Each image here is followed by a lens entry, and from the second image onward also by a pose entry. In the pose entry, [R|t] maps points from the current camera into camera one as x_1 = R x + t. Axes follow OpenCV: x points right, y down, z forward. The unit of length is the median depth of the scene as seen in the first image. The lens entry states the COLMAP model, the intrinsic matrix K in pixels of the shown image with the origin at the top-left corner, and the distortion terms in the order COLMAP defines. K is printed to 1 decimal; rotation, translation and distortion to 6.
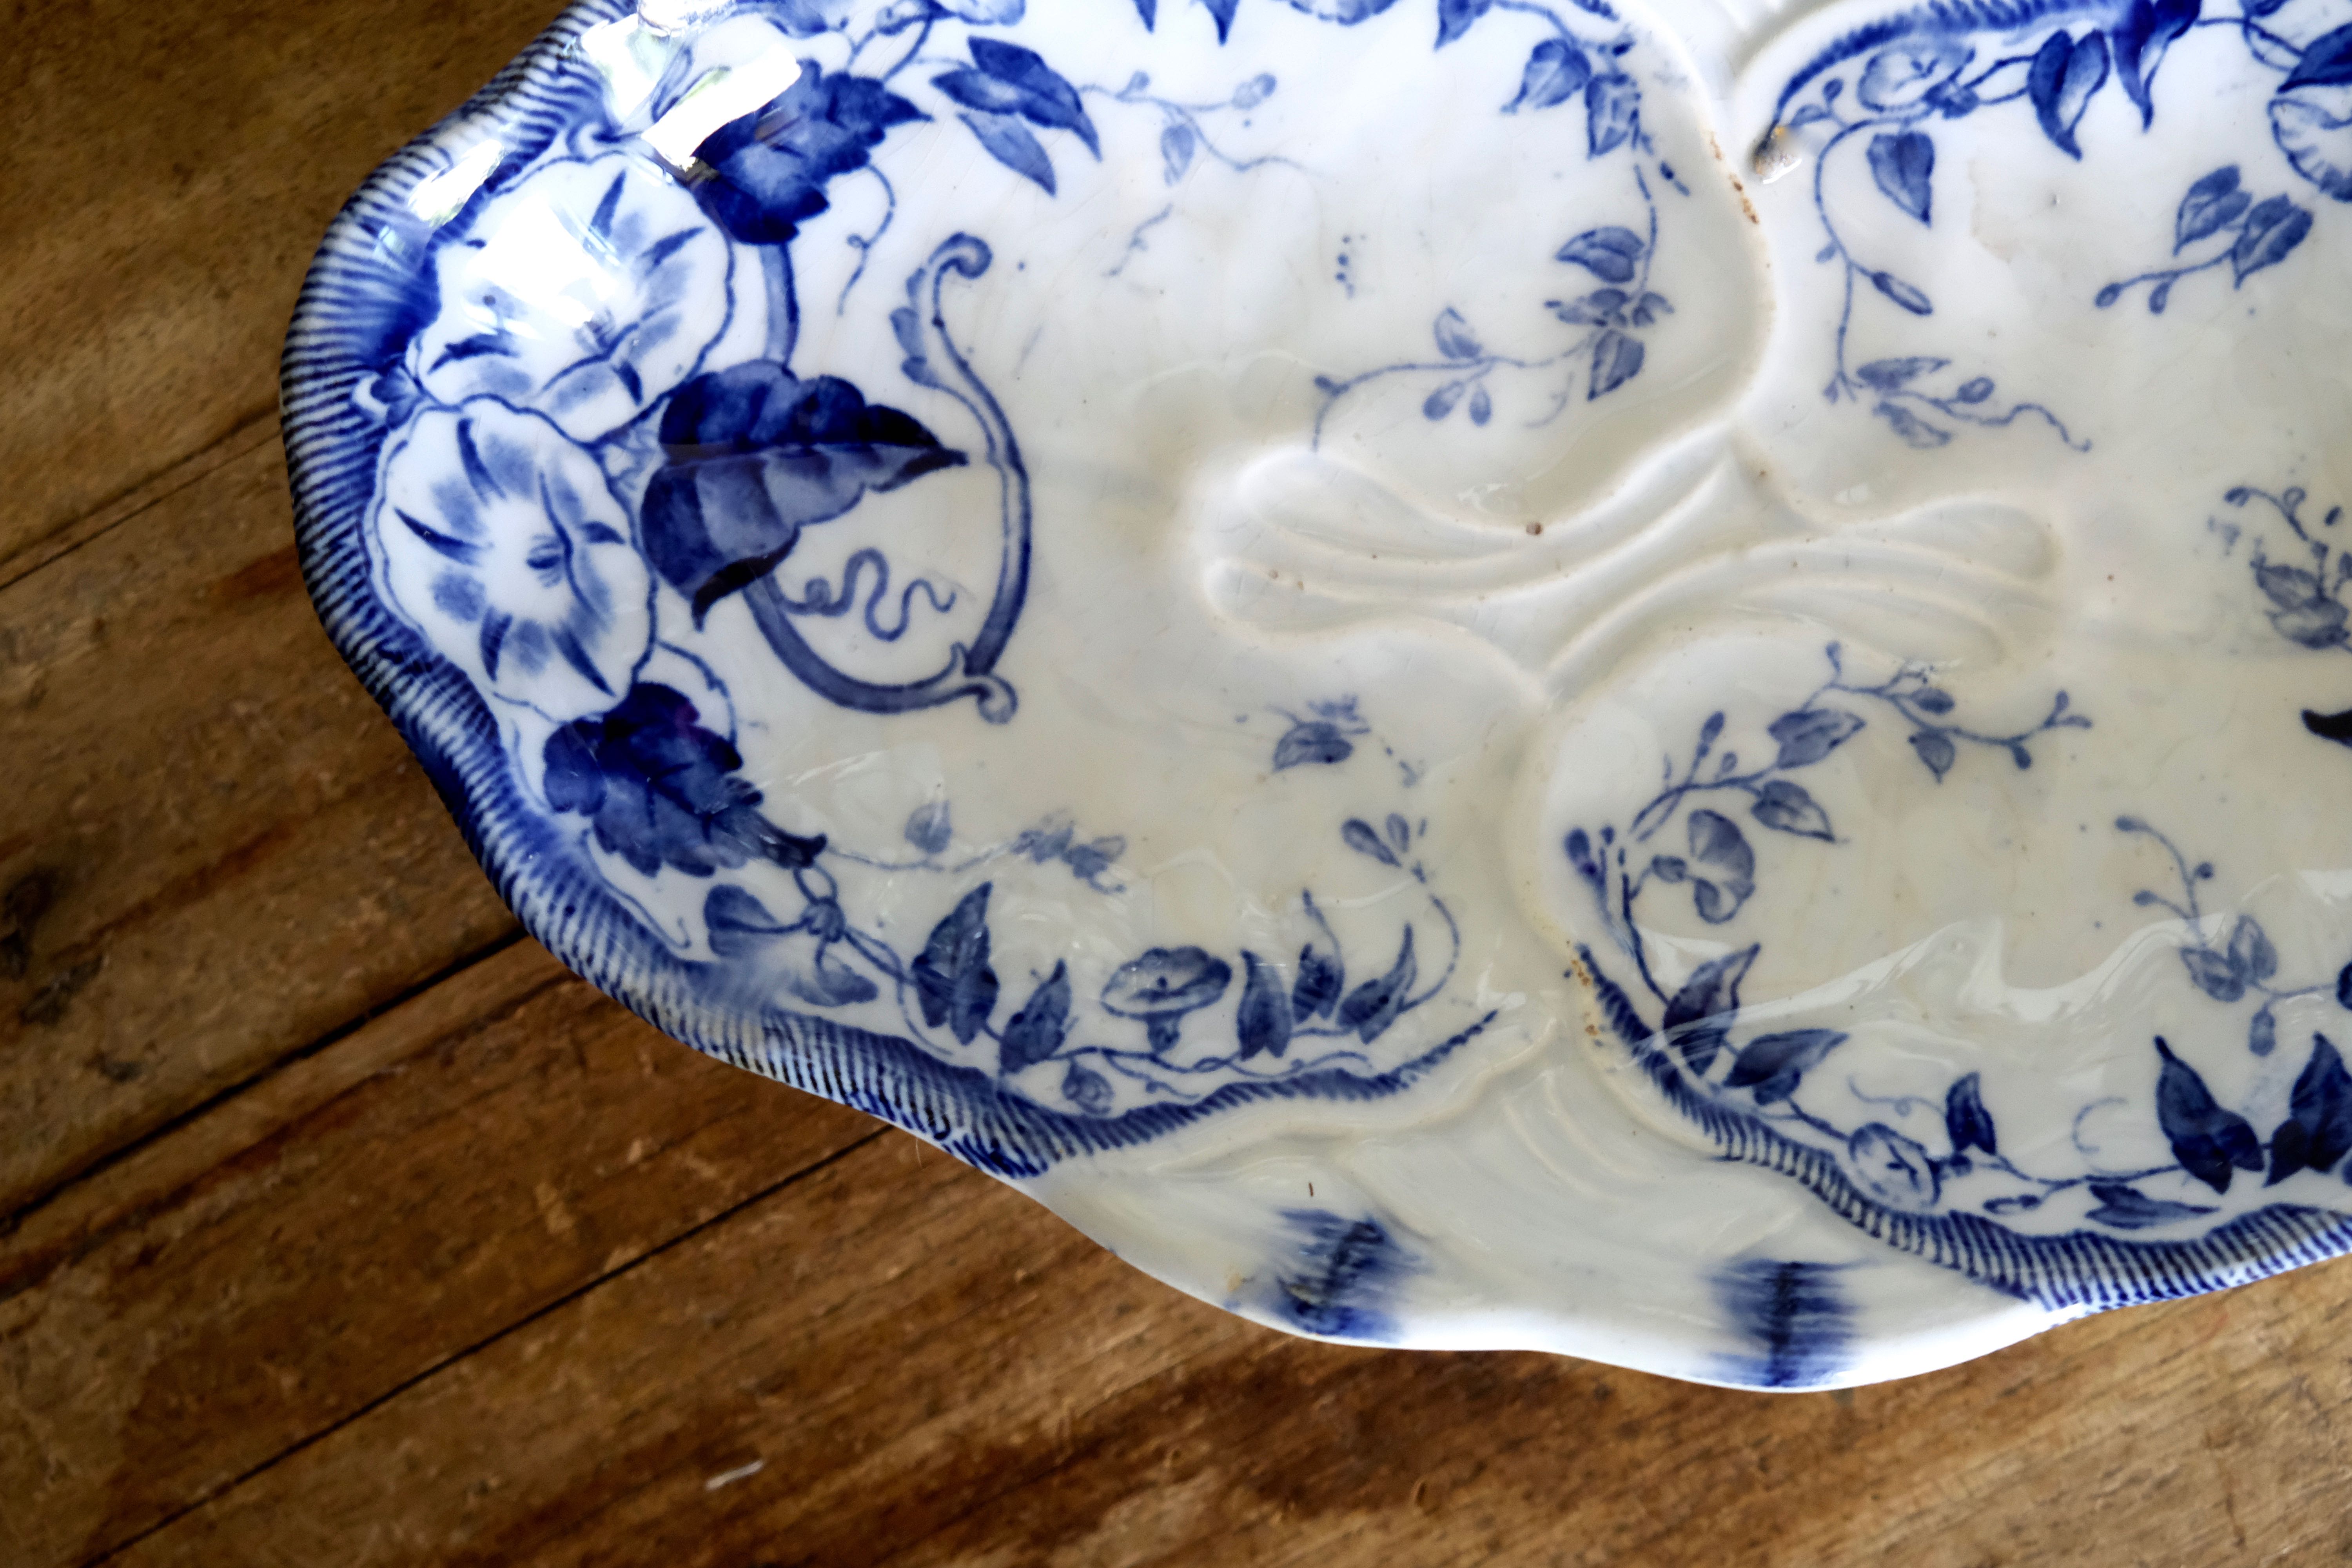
lens RADIAL K [[3722.7, 0, 1177.3], [0, 3722.7, 880.7], [0, 0, 1]] dist [-0.056016, 0.102076]
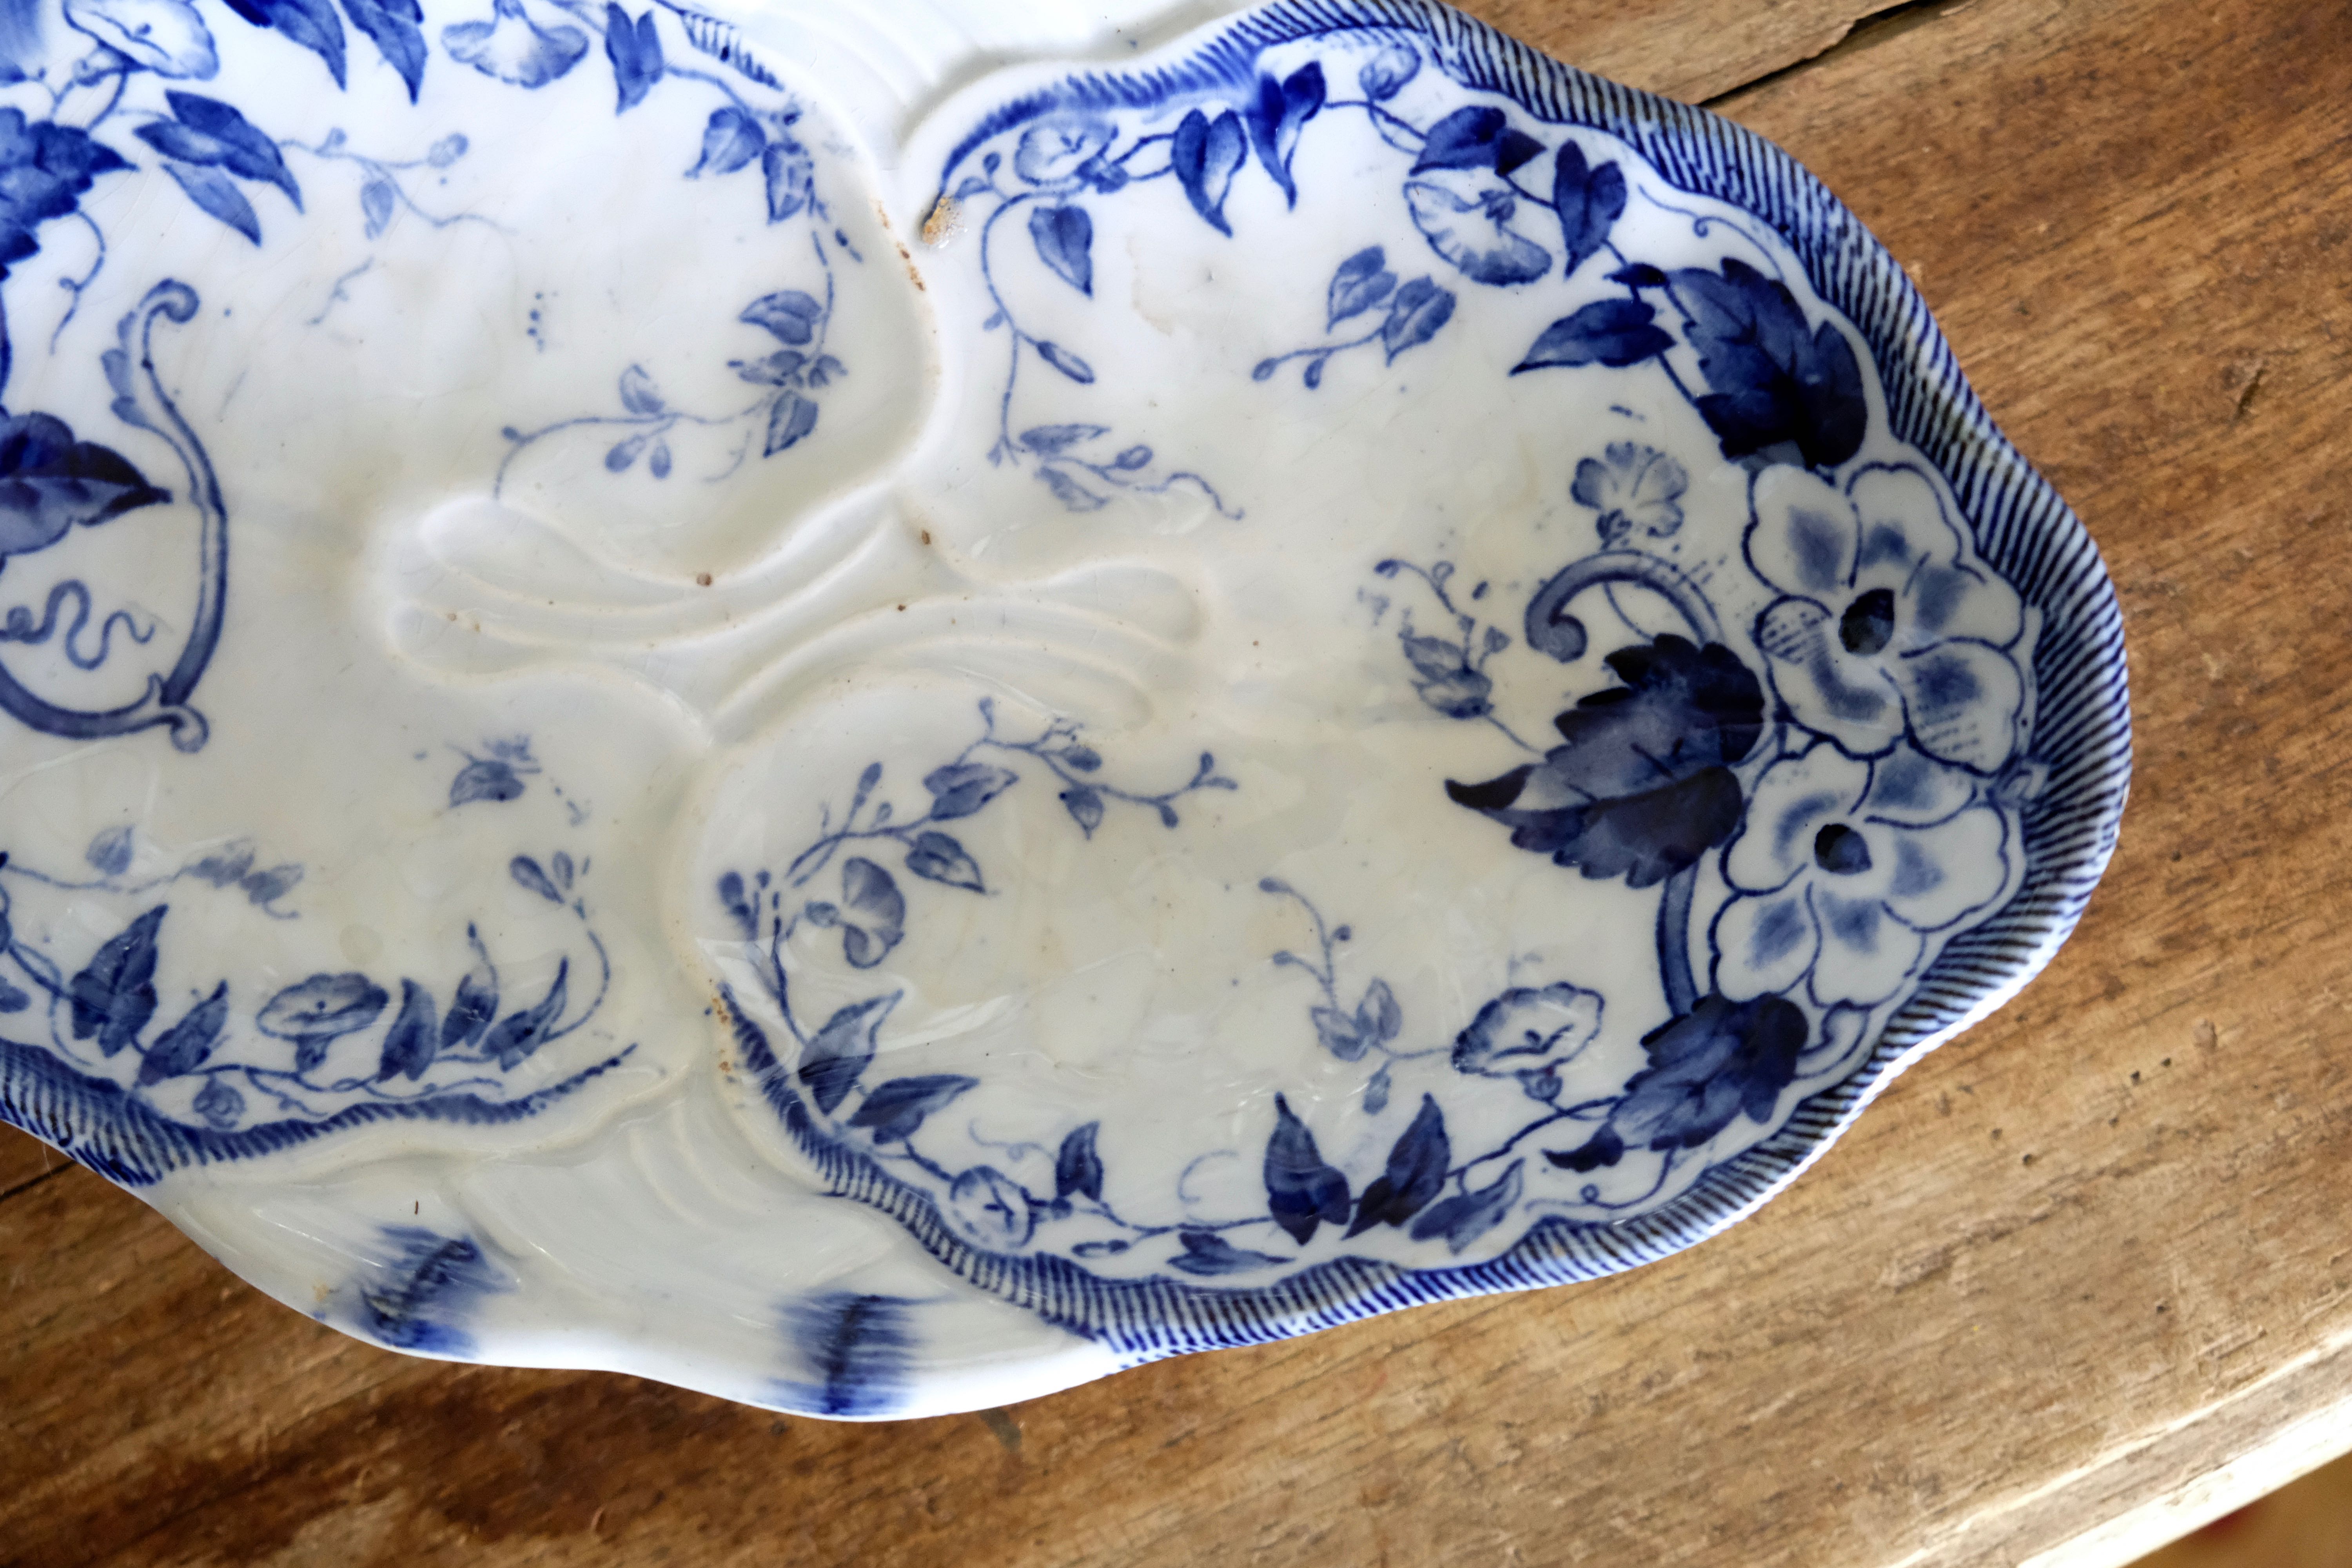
lens RADIAL K [[3725.0, 0, 1134.3], [0, 3725.0, 879.2], [0, 0, 1]] dist [-0.044273, 0.059646]
pose [[0.999290, 0.033315, -0.017588, 0.238139], [-0.033908, 0.998826, -0.034604, 0.020106], [0.016414, 0.035176, 0.999246, -0.026030]]
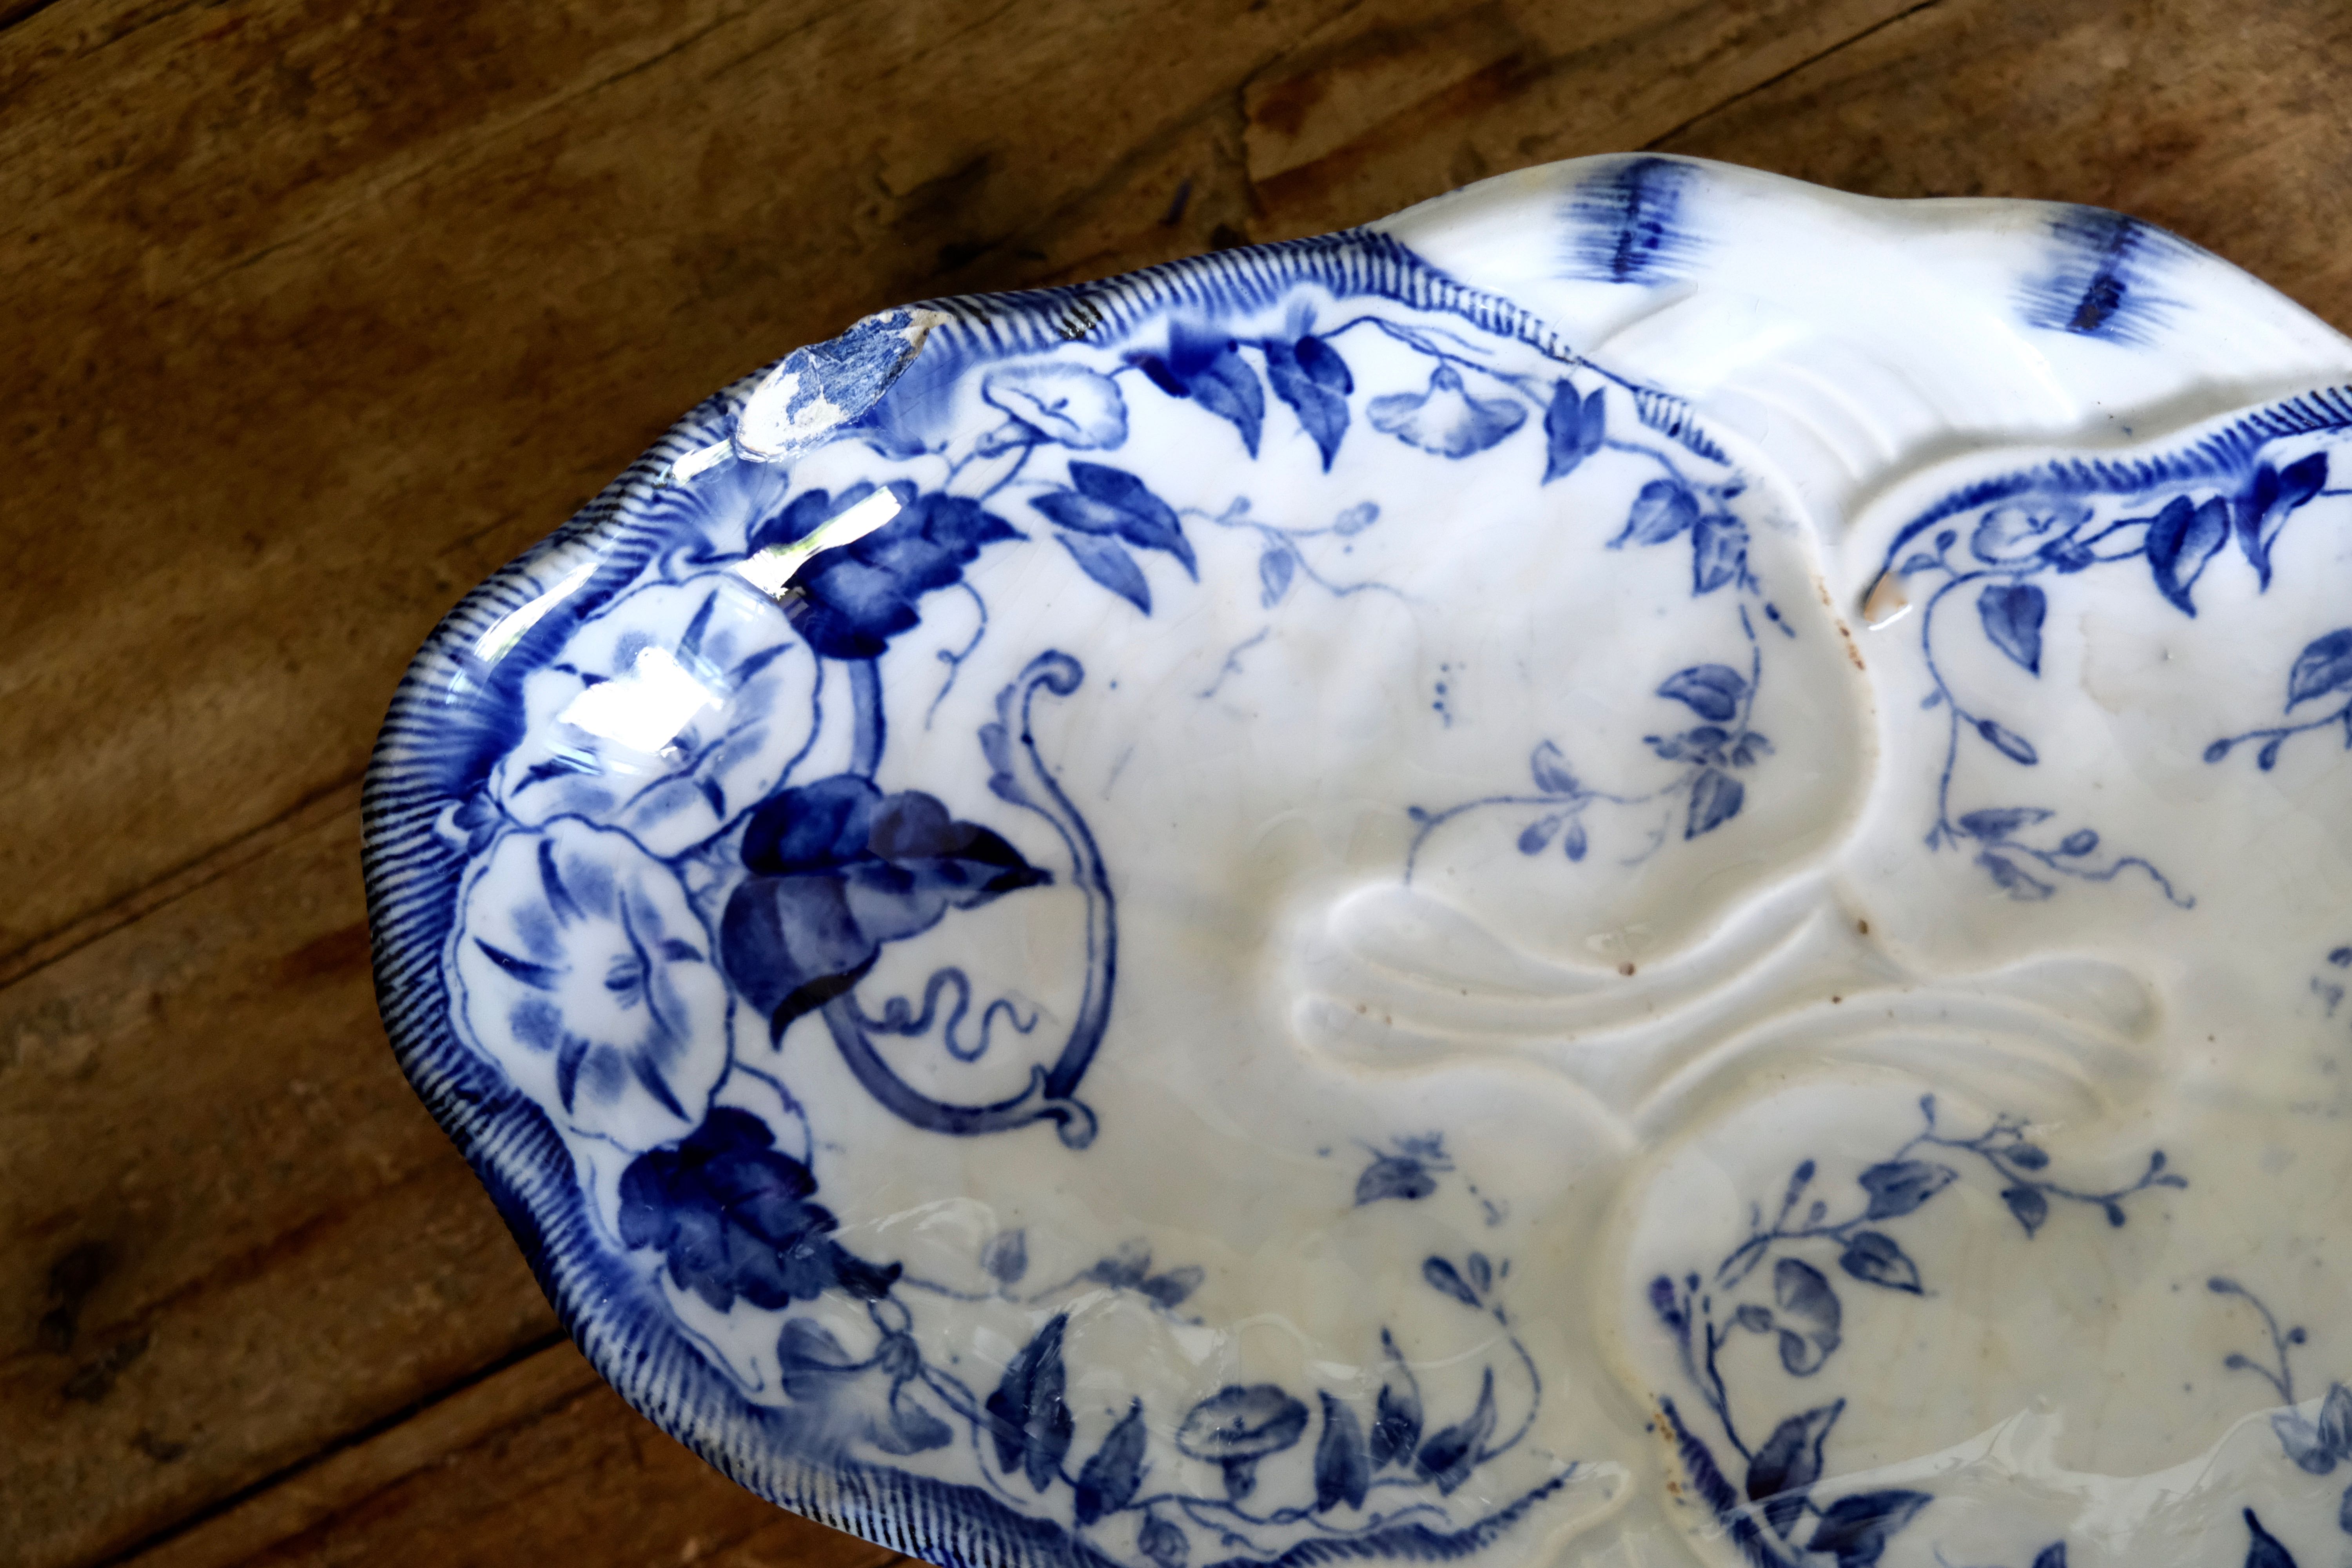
lens RADIAL K [[3705.9, 0, 1180.0], [0, 3705.9, 885.9], [0, 0, 1]] dist [-0.016548, 0.078603]
pose [[0.999563, 0.027609, 0.010536, -0.033773], [-0.027594, 0.999618, -0.001561, -0.112958], [-0.010575, 0.001269, 0.999943, 0.019095]]
